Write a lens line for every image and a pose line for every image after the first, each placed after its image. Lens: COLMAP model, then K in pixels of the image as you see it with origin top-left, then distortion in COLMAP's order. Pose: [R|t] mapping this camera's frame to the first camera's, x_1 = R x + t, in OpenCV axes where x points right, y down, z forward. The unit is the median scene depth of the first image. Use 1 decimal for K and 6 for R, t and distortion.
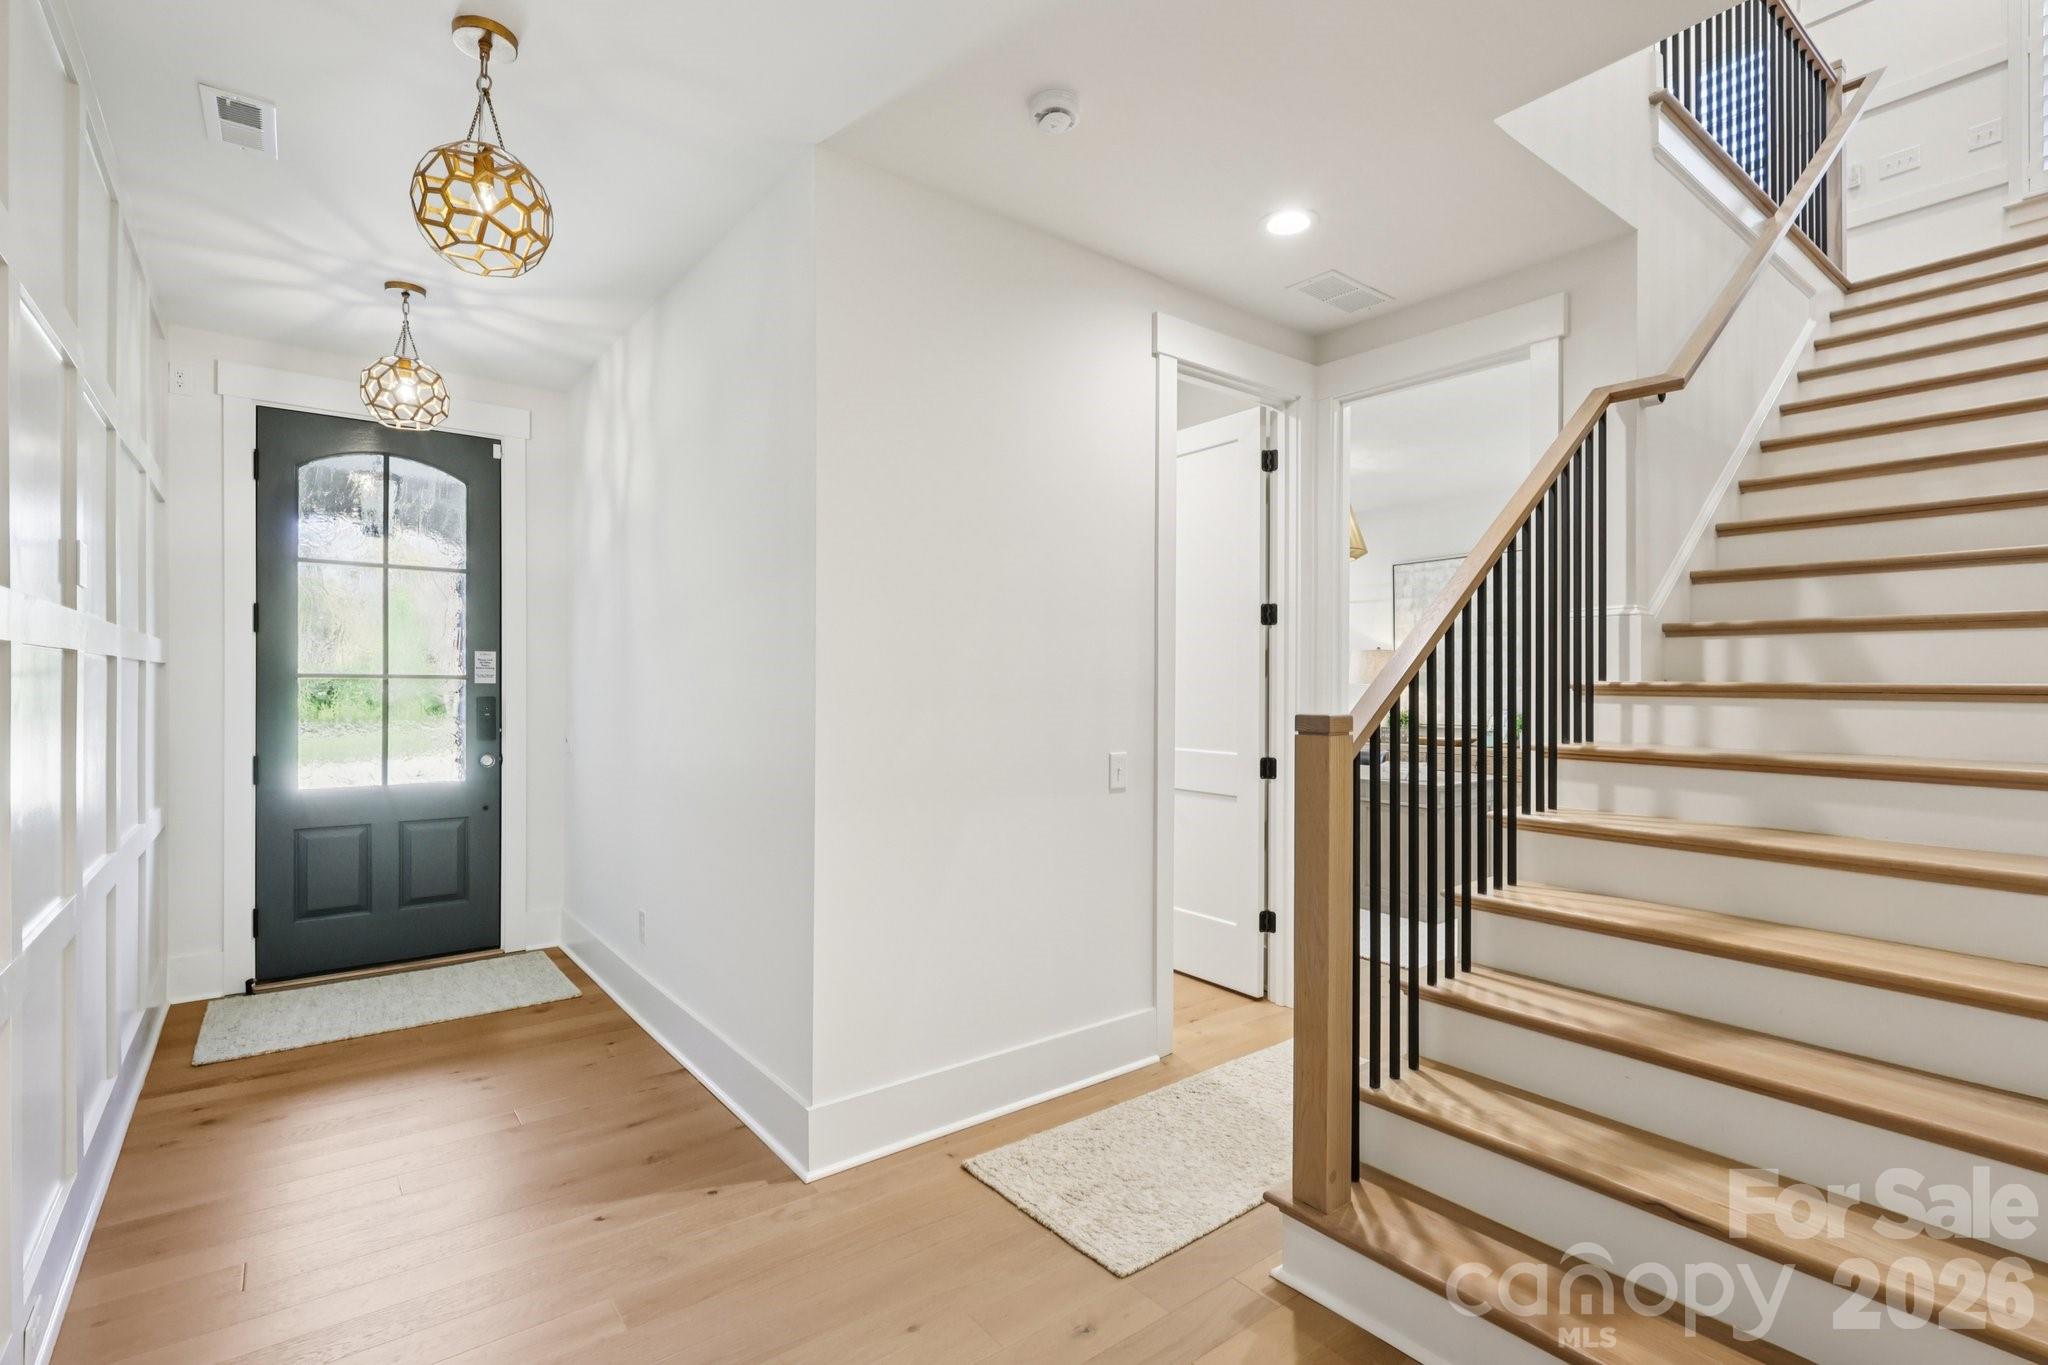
lens RADIAL K [[948.6, 0, 1020.6], [0, 948.6, 677.8], [0, 0, 1]] dist [-0.004120, 0.001743]
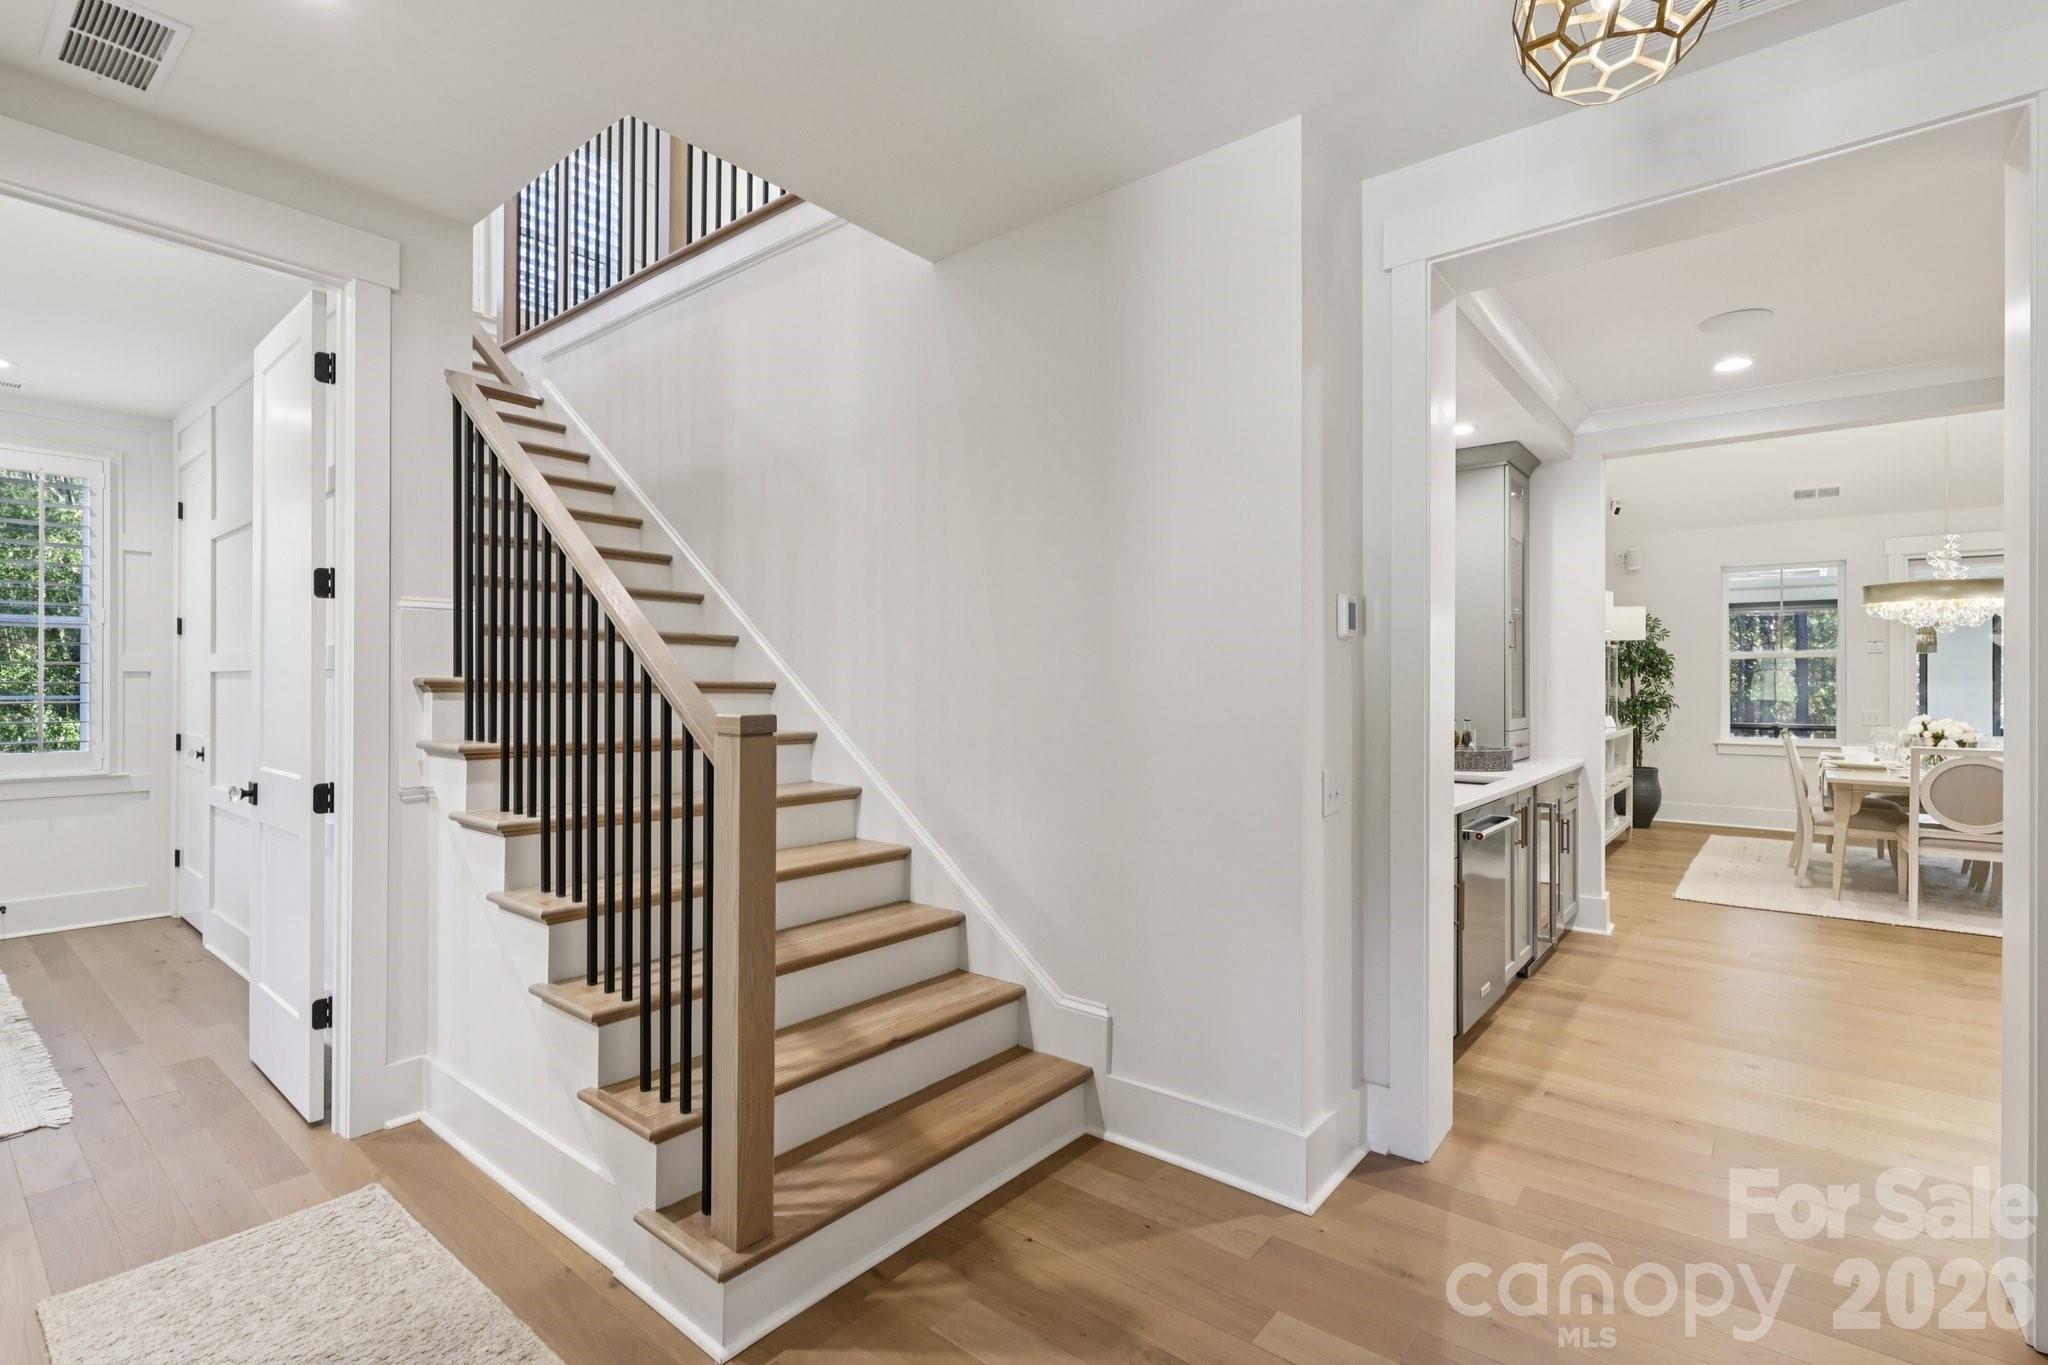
lens RADIAL K [[948.6, 0, 1020.4], [0, 948.6, 680.7], [0, 0, 1]] dist [-0.004120, 0.001743]
pose [[-0.224064, 0.002136, 0.974572, -0.310132], [-0.011521, 0.999922, -0.004841, 0.003943], [-0.974506, -0.012313, -0.224022, 0.452744]]
